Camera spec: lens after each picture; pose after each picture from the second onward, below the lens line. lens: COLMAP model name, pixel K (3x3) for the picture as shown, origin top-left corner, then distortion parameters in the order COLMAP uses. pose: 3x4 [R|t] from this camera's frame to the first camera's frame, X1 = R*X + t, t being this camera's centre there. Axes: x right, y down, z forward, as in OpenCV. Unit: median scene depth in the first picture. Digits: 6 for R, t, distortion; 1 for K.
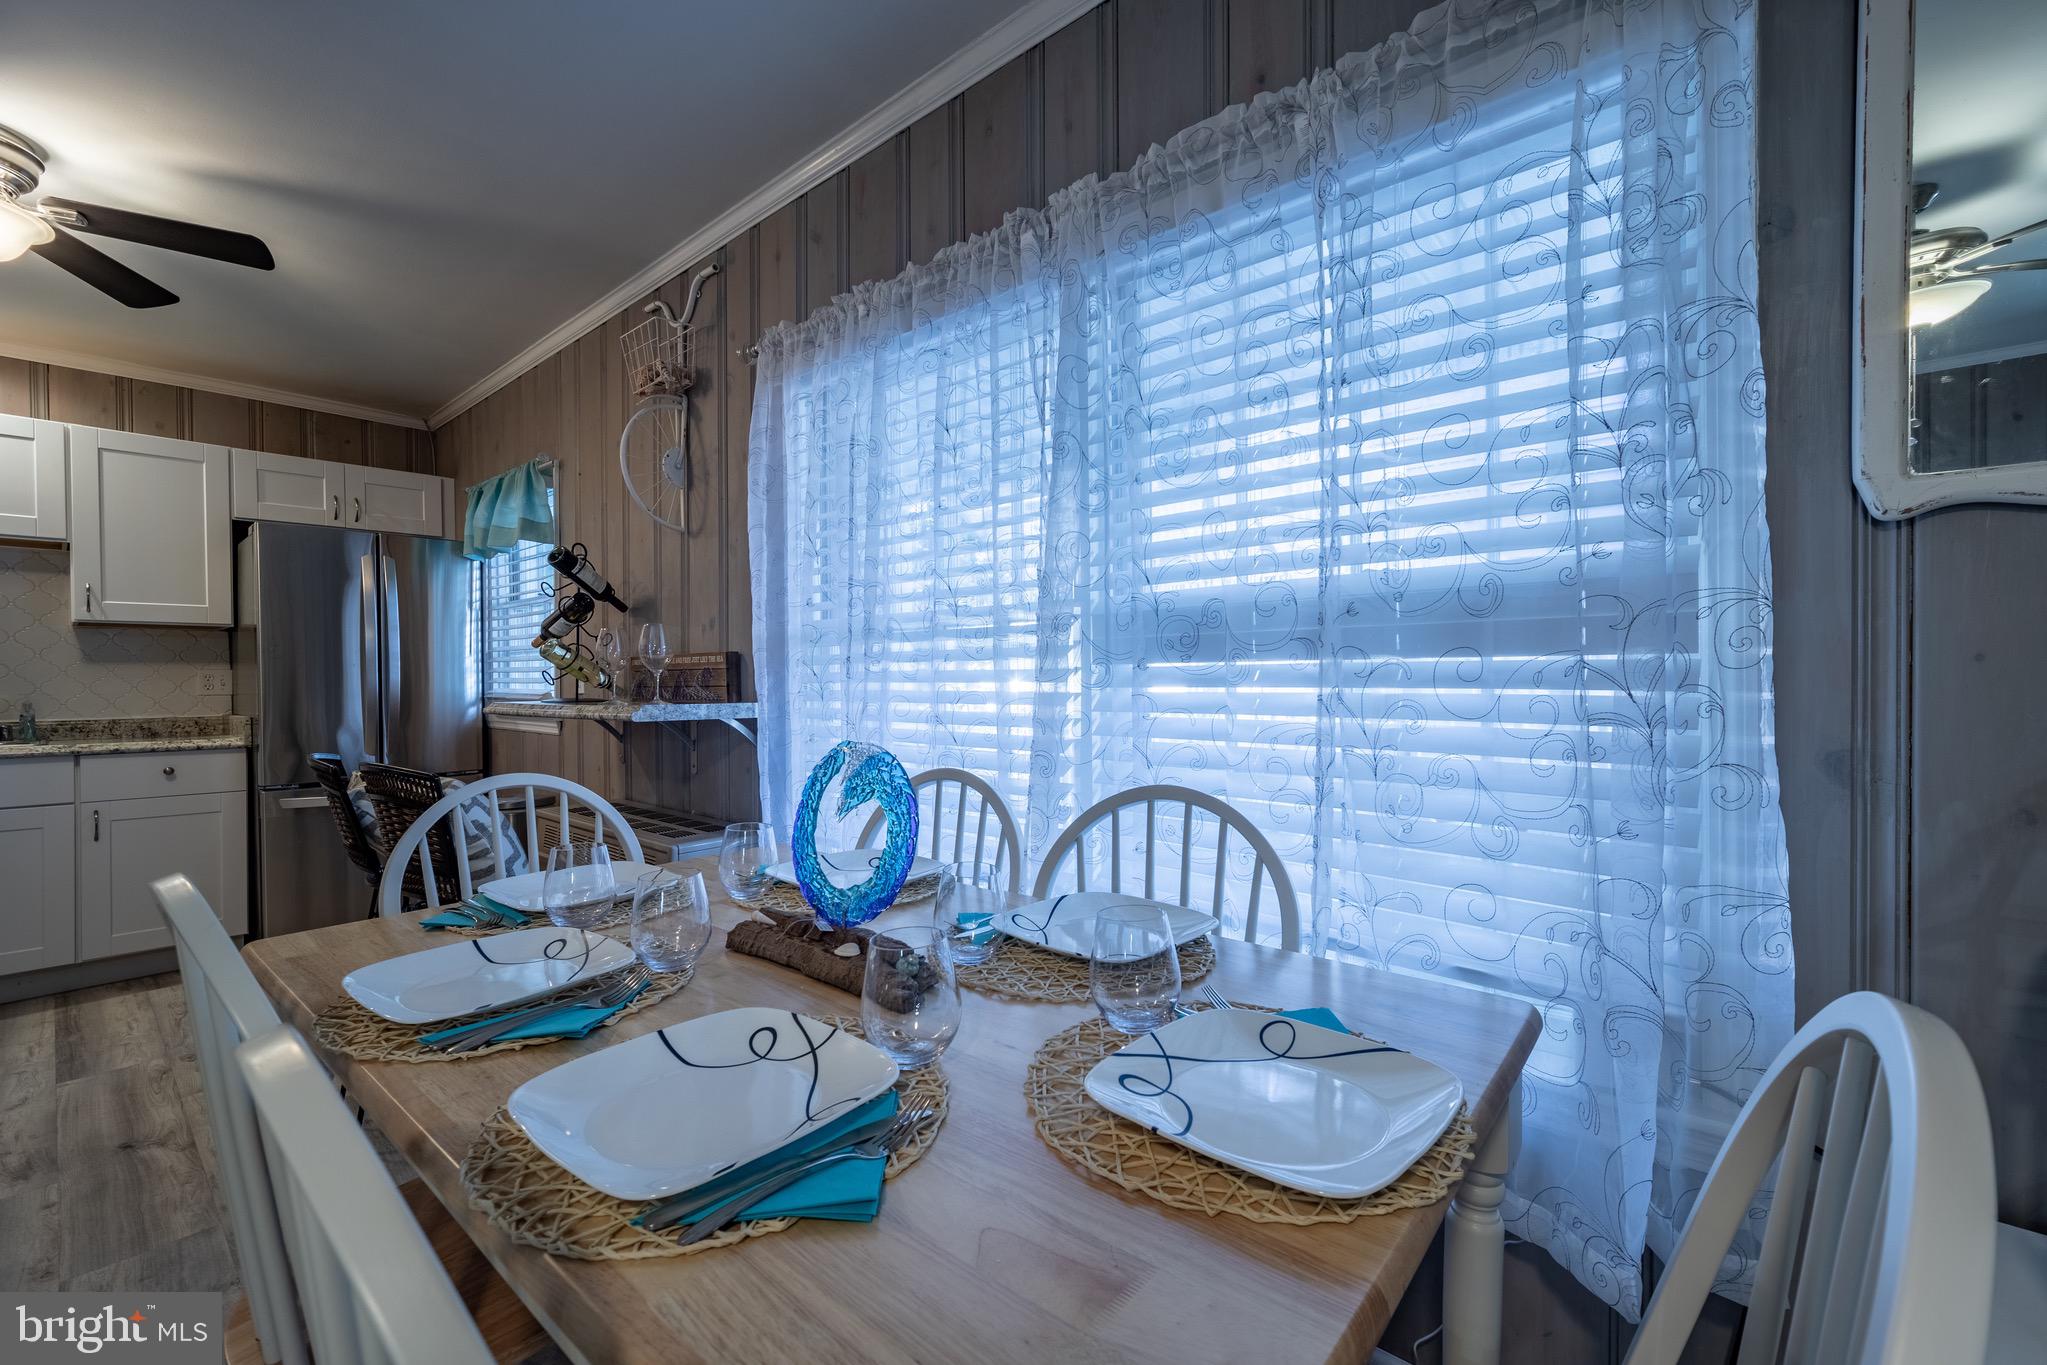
lens RADIAL K [[852.2, 0, 1034.9], [0, 852.2, 686.7], [0, 0, 1]] dist [-0.001433, 0.000287]
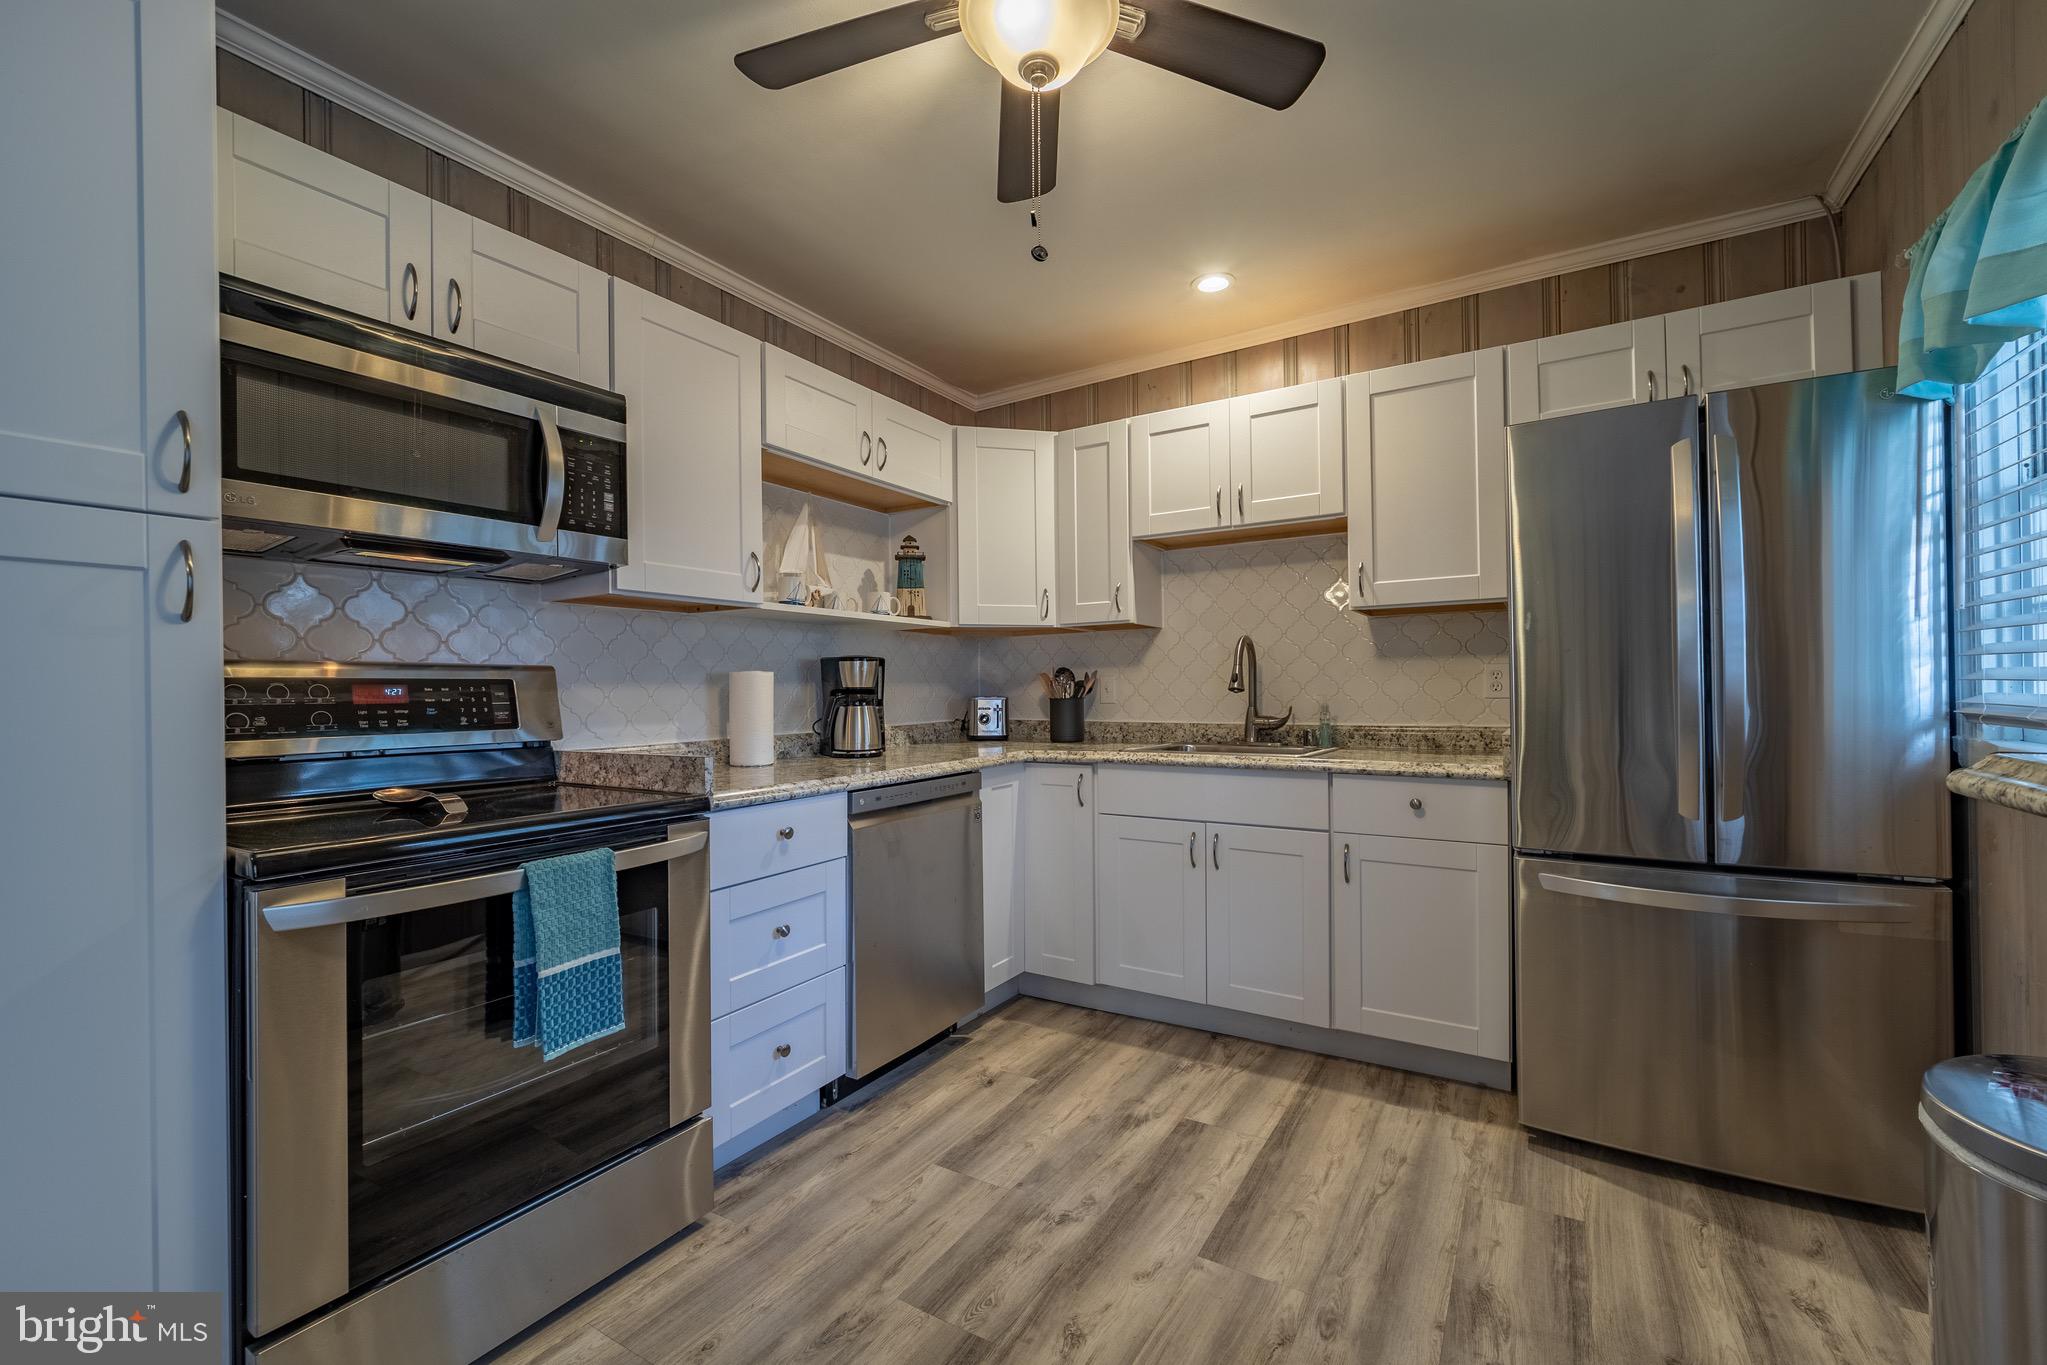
lens RADIAL K [[852.2, 0, 1034.9], [0, 852.2, 686.7], [0, 0, 1]] dist [-0.001433, 0.000287]
pose [[0.171847, 0.001868, -0.985122, -0.765171], [0.000803, 0.999998, 0.002037, -0.005228], [0.985123, -0.001141, 0.171845, 1.183171]]
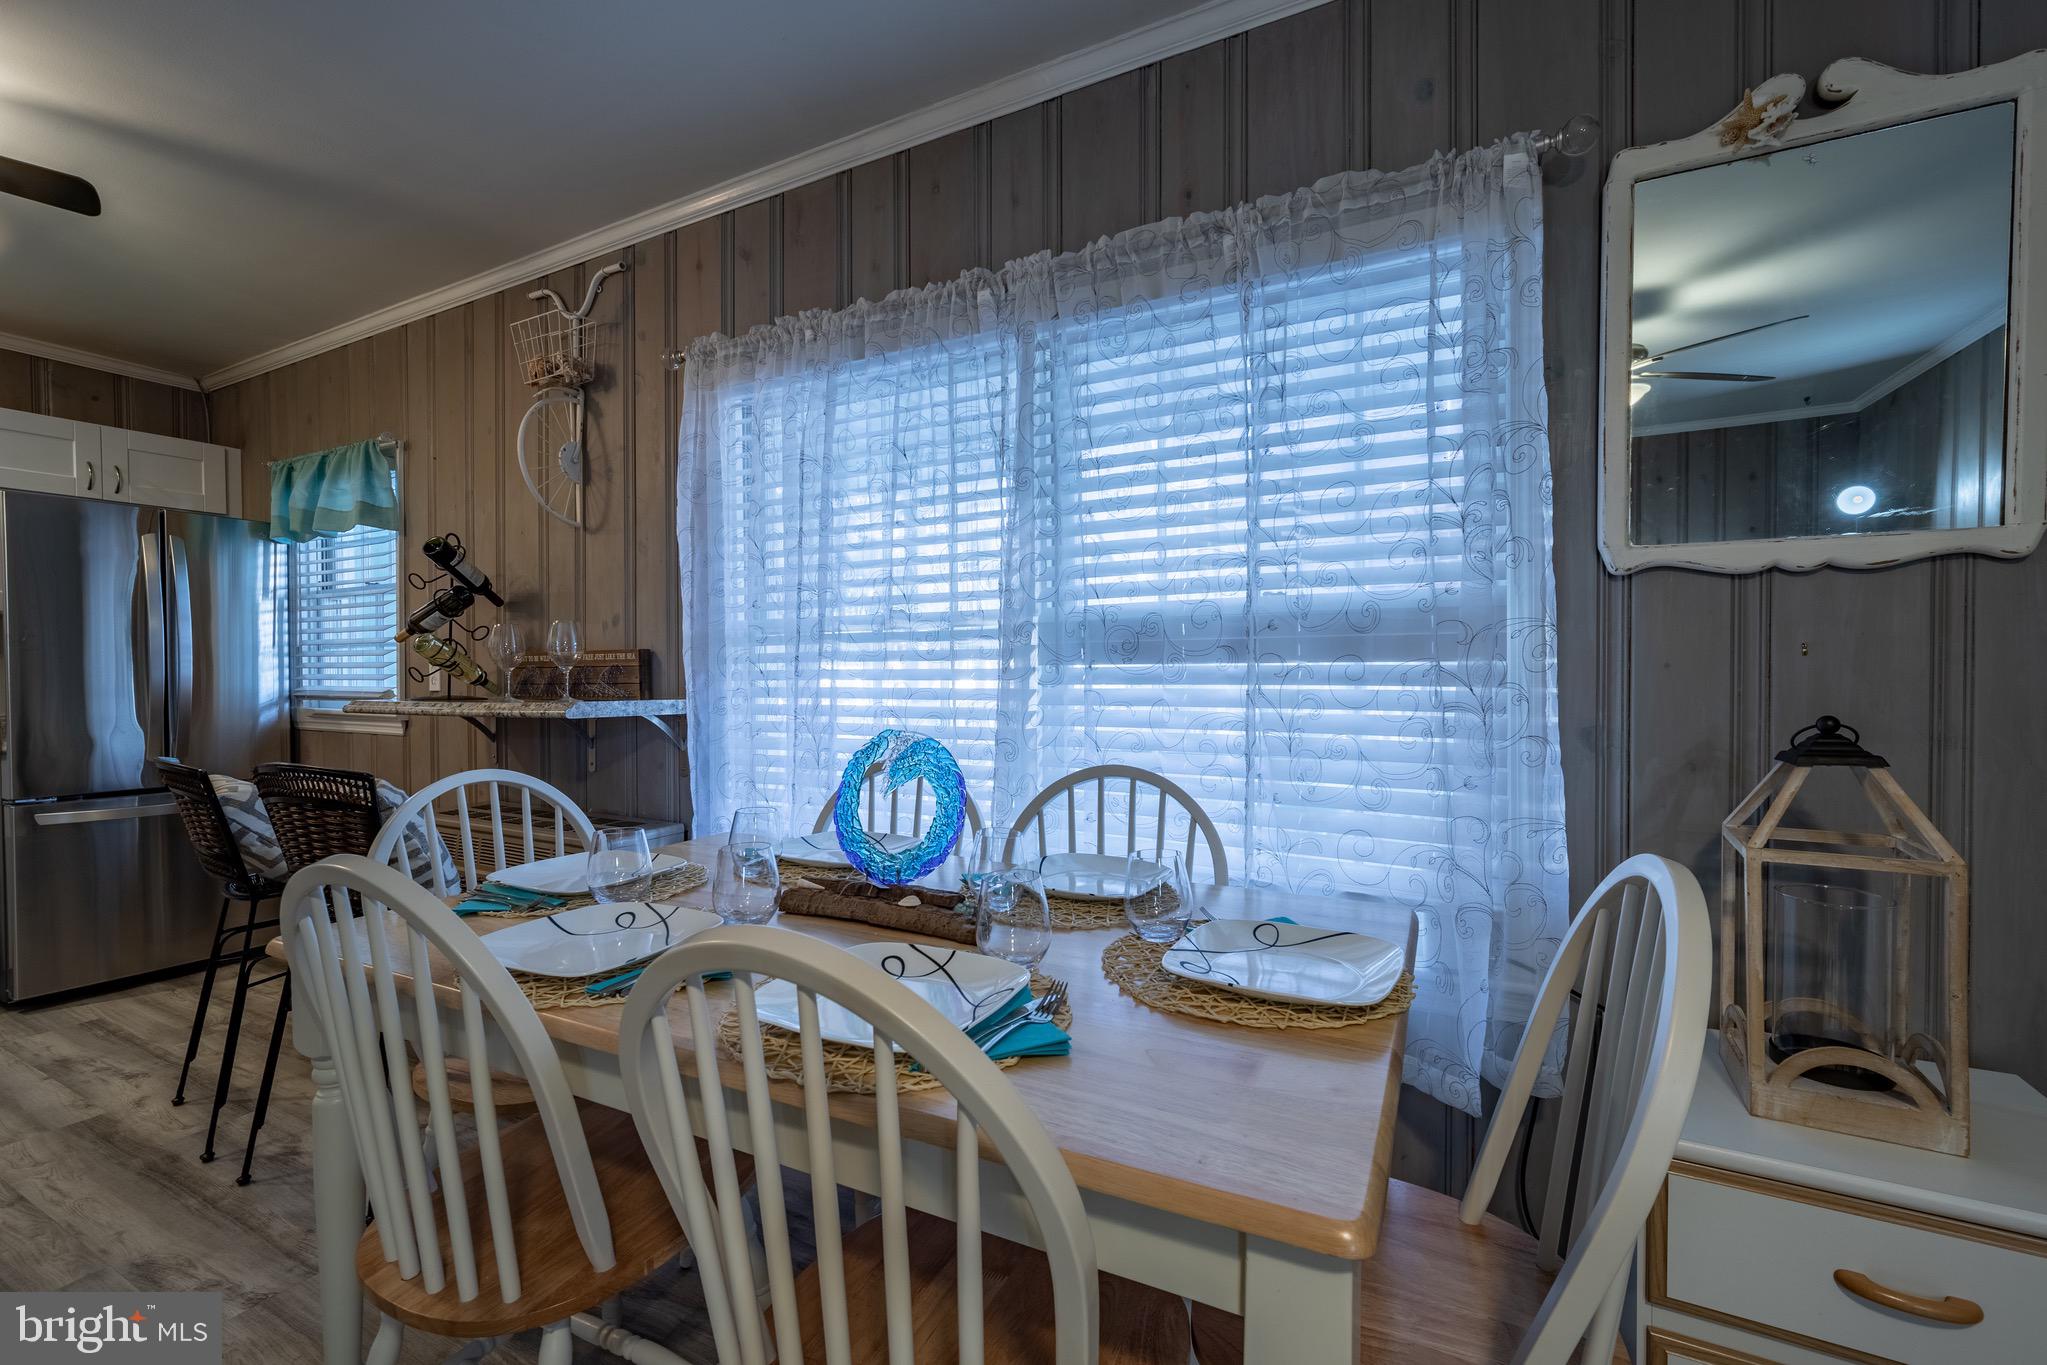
lens RADIAL K [[852.2, 0, 1034.9], [0, 852.2, 686.7], [0, 0, 1]] dist [-0.001433, 0.000287]
pose [[0.973206, -0.000409, 0.229933, -0.224406], [-0.000323, 0.999995, 0.003146, 0.000046], [-0.229933, -0.003136, 0.973201, -0.150315]]
